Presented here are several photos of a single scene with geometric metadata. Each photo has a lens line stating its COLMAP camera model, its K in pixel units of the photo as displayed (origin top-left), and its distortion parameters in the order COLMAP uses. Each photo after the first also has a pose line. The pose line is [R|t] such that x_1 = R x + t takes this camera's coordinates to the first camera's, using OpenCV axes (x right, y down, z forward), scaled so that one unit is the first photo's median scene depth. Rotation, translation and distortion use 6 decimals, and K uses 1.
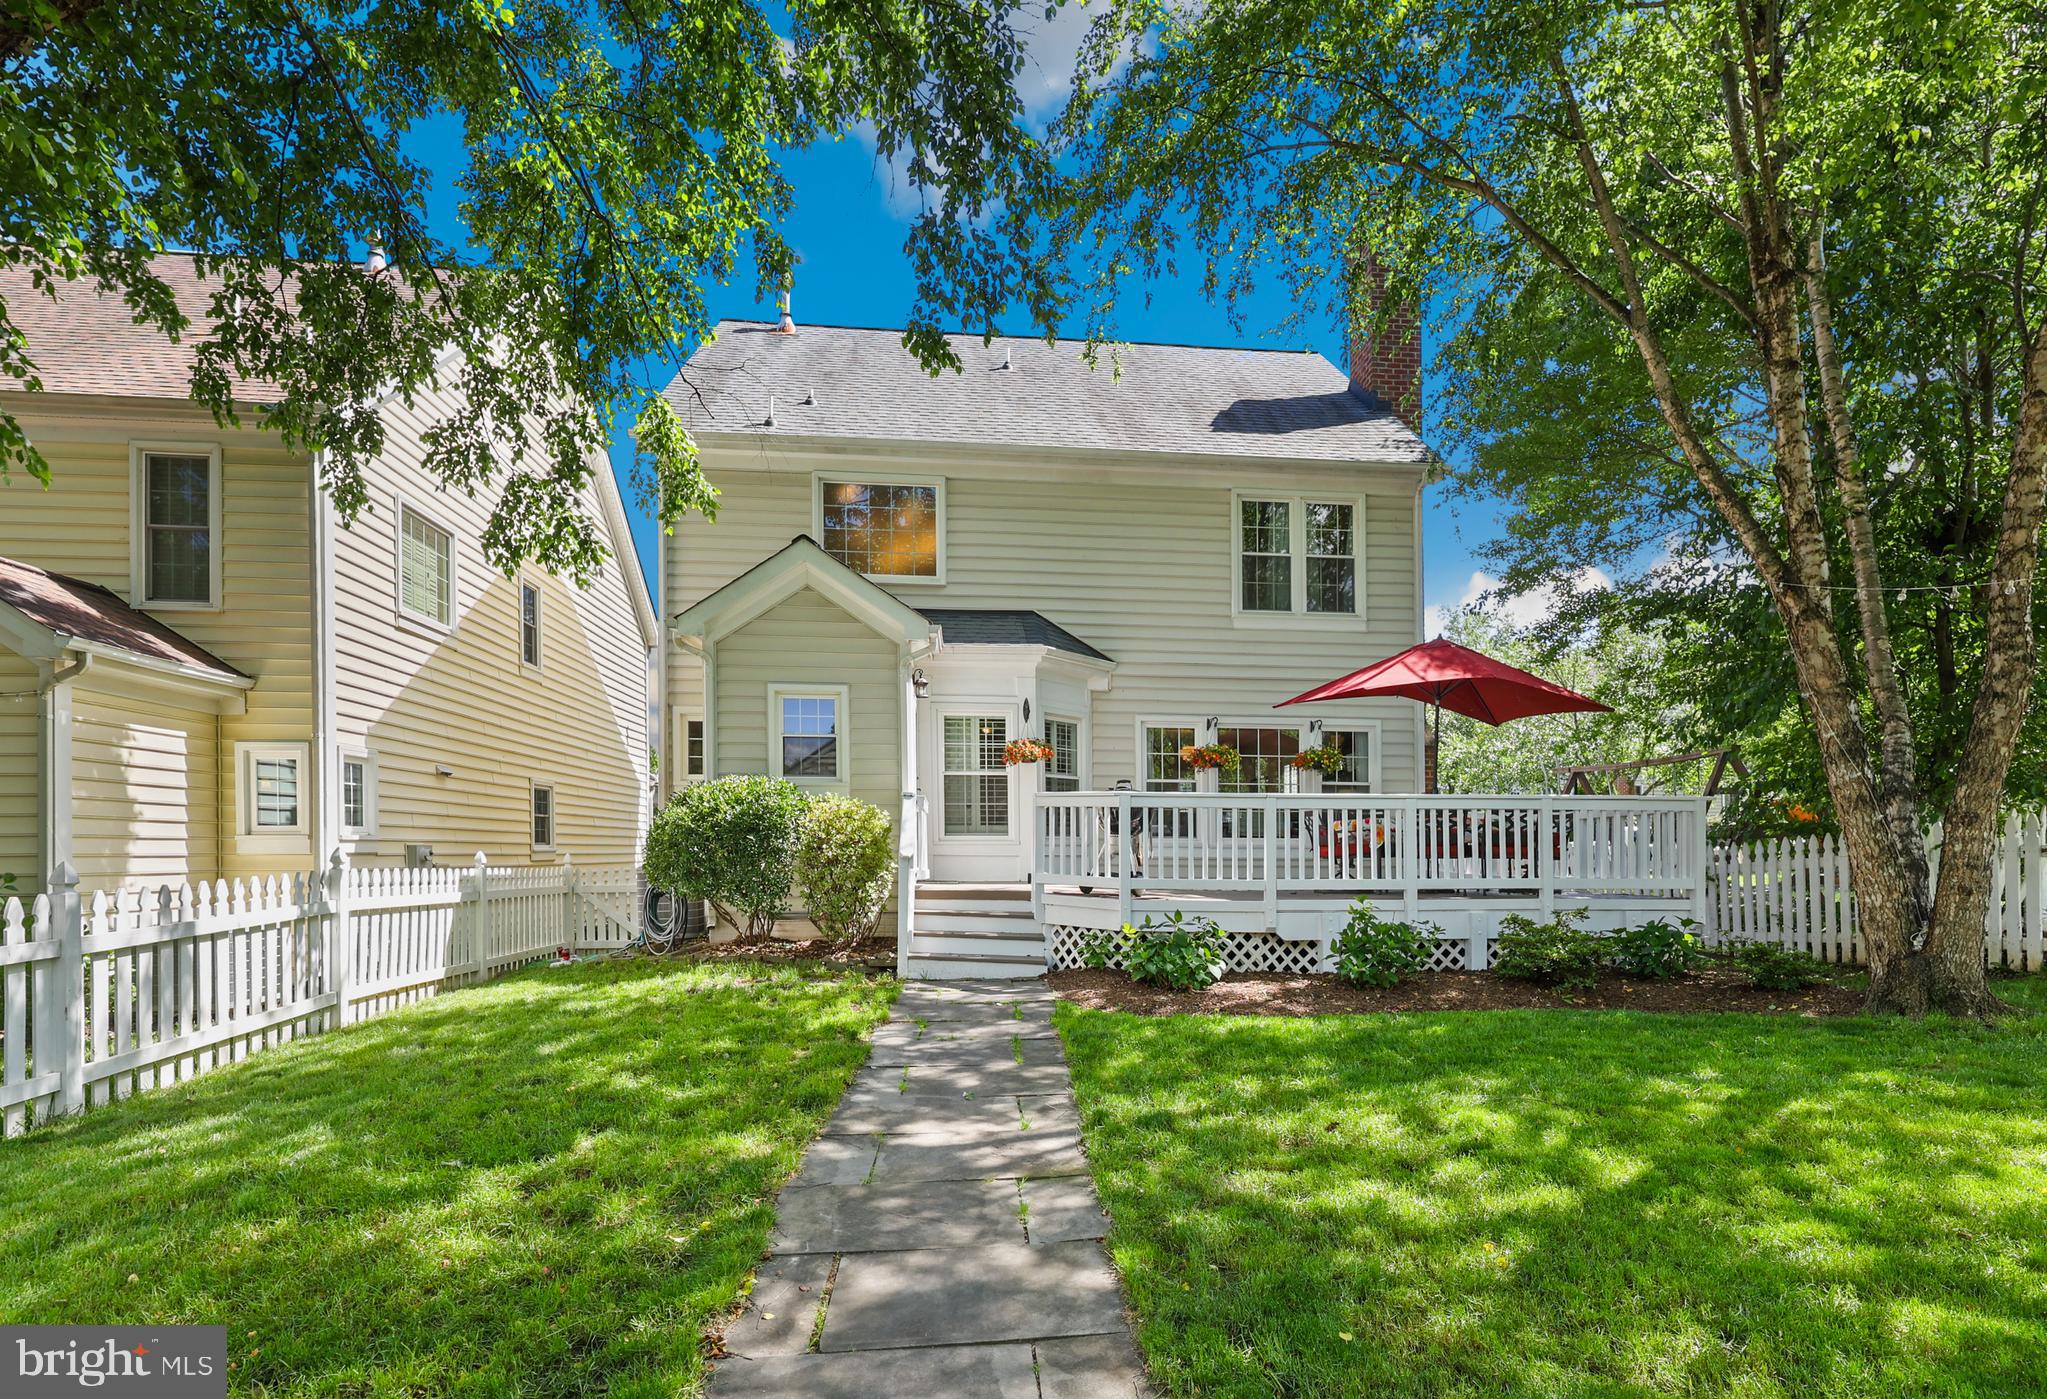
lens RADIAL K [[968.3, 0, 1066.5], [0, 968.3, 717.1], [0, 0, 1]] dist [-0.000016, 0.000014]
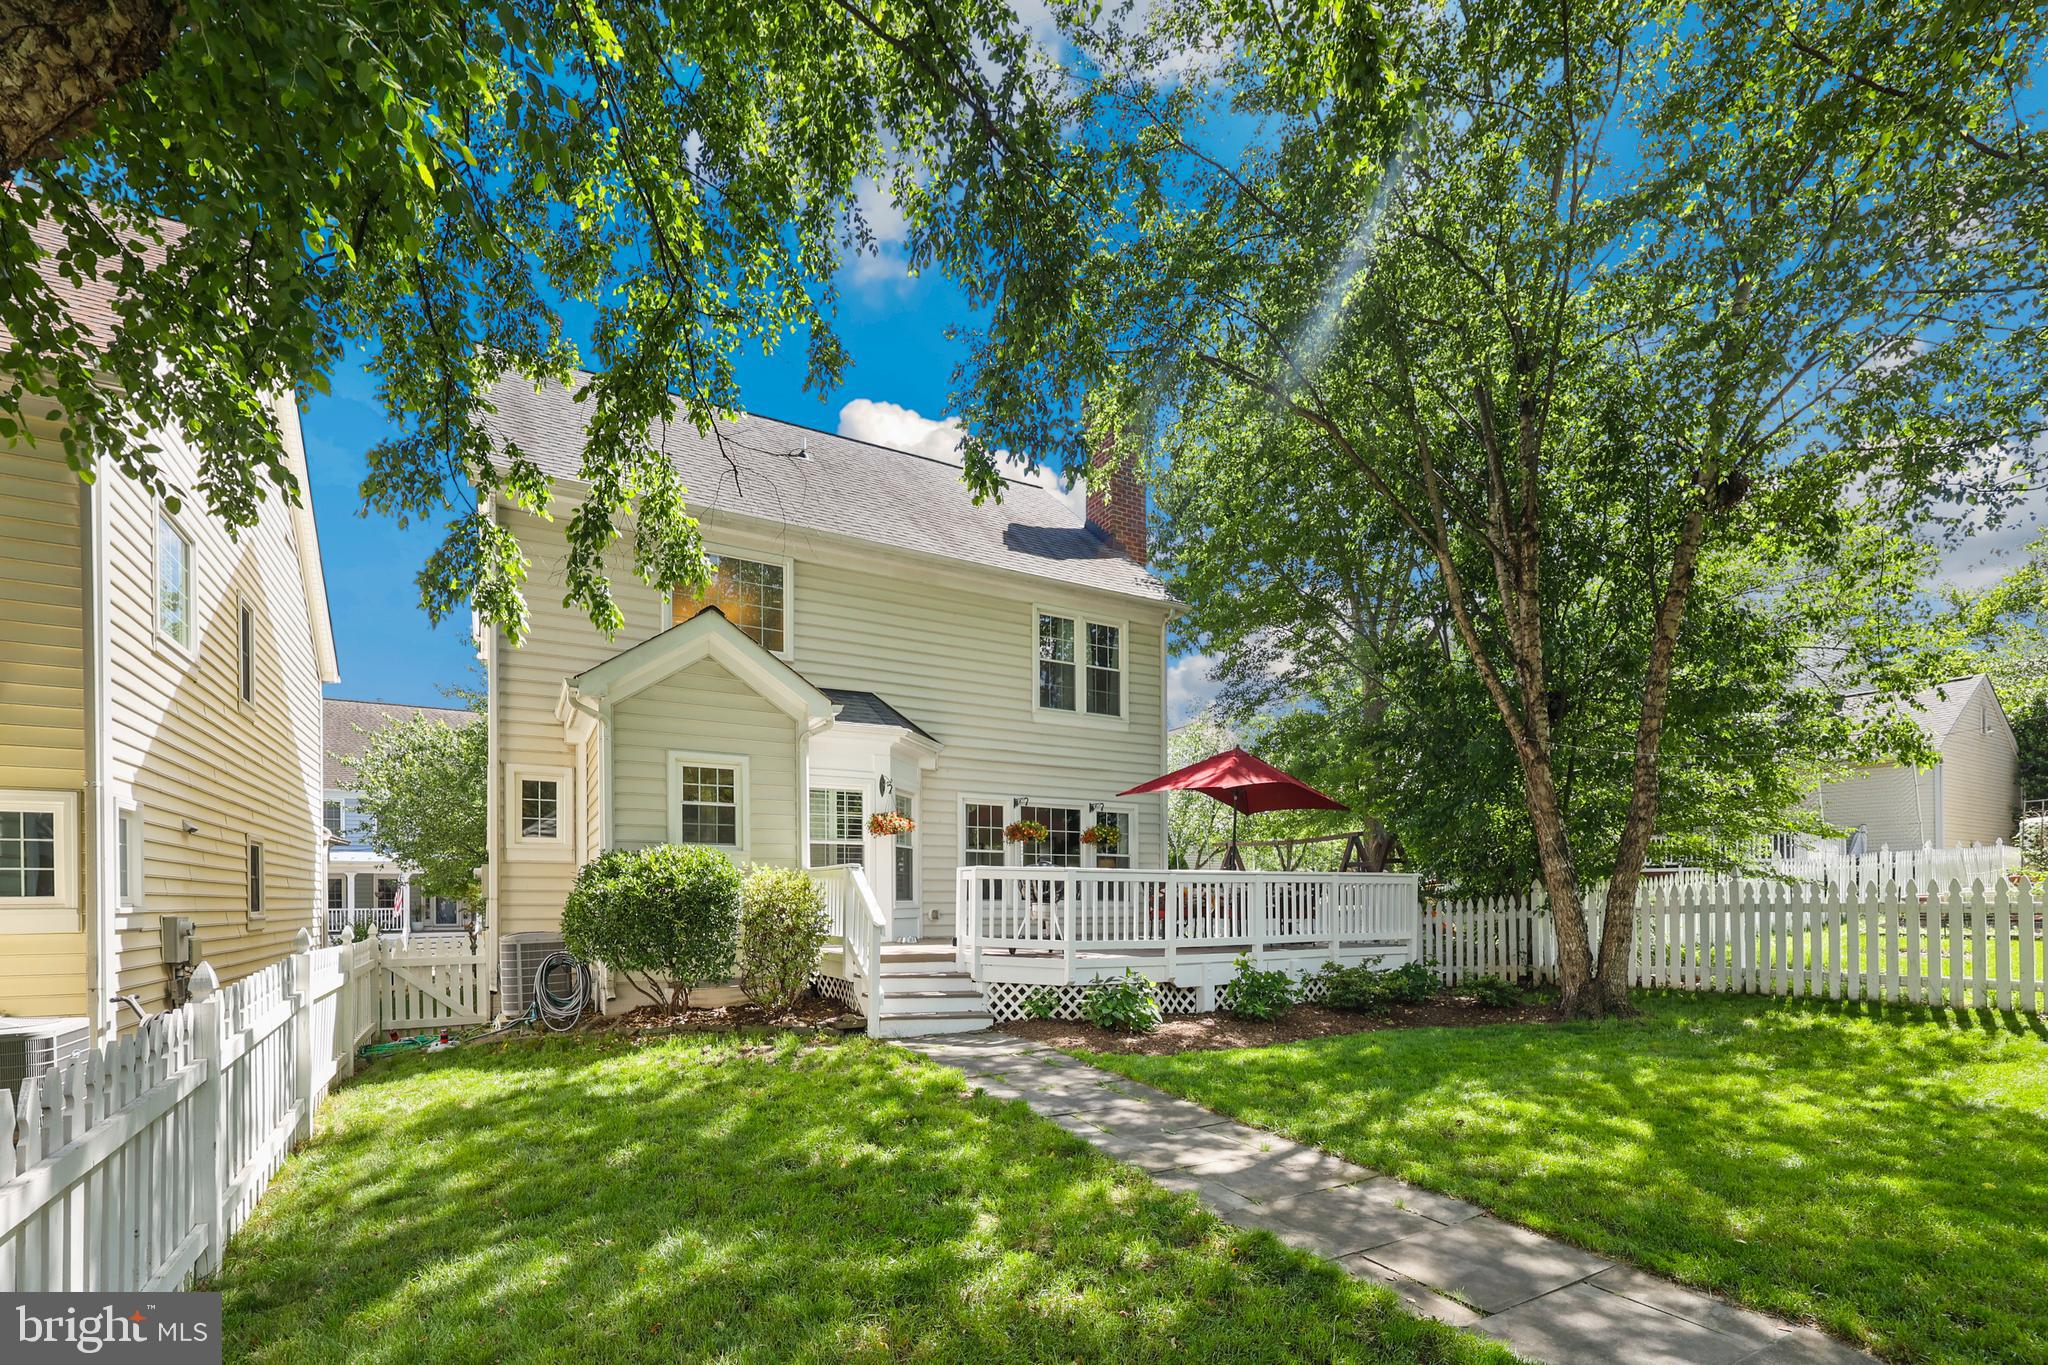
lens RADIAL K [[915.3, 0, 1023.8], [0, 915.3, 742.9], [0, 0, 1]] dist [0.012669, -0.000034]
pose [[0.916748, 0.066112, 0.393958, -0.403186], [-0.048972, 0.997371, -0.053415, -0.010616], [-0.396453, 0.029675, 0.917575, -0.012353]]
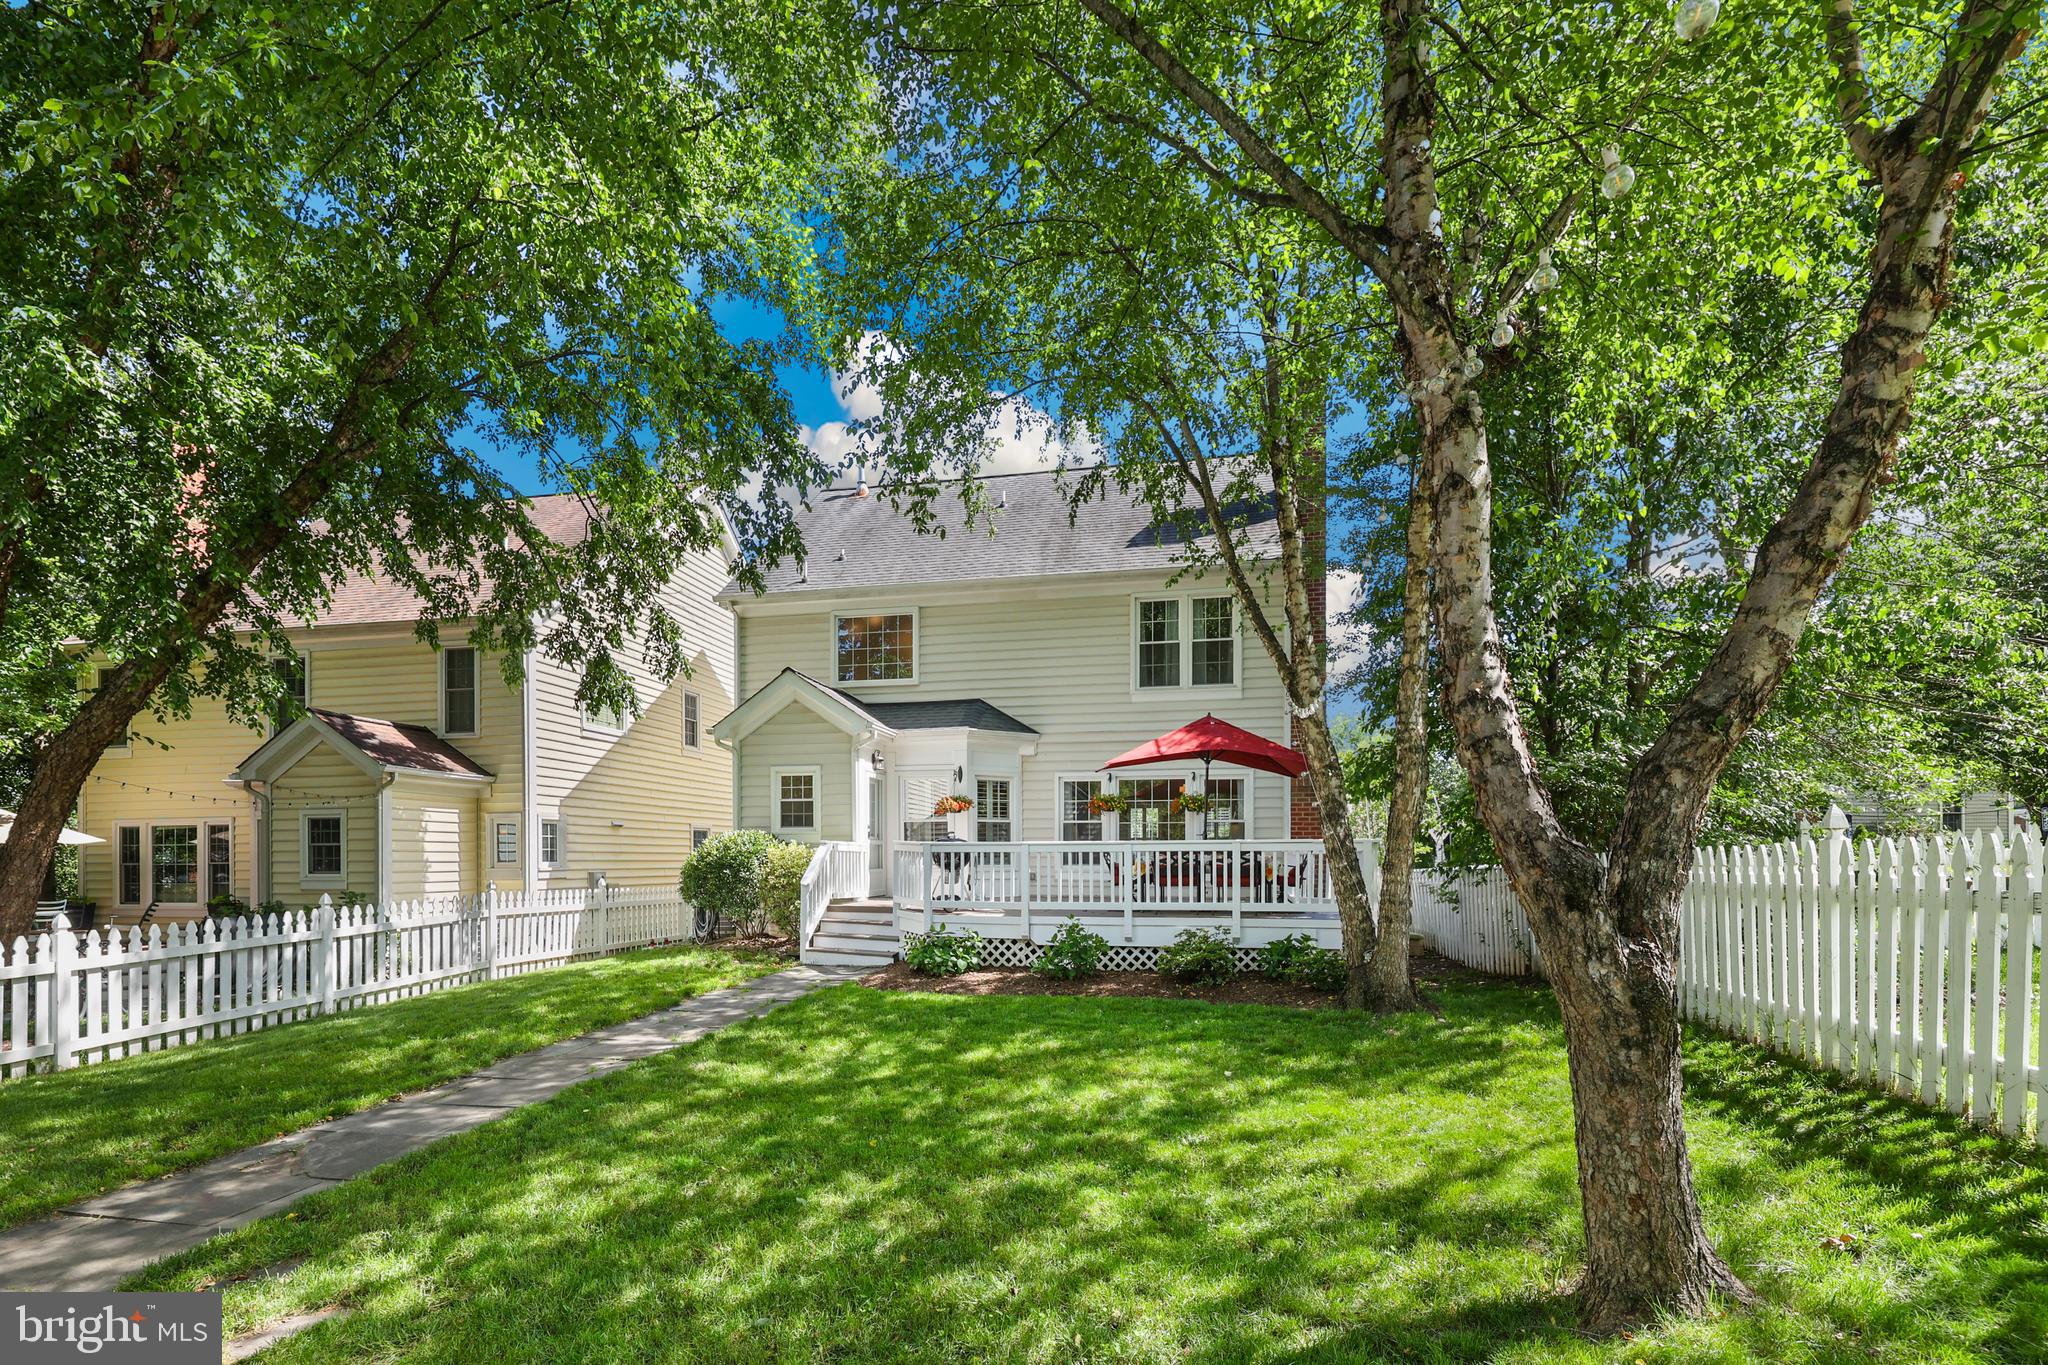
lens RADIAL K [[852.6, 0, 1023.8], [0, 852.6, 724.4], [0, 0, 1]] dist [0.011340, 0.000006]
pose [[0.957104, -0.047407, -0.285840, 0.535709], [0.041691, 0.998791, -0.026055, -0.057492], [0.286730, 0.013021, 0.957923, -0.198691]]
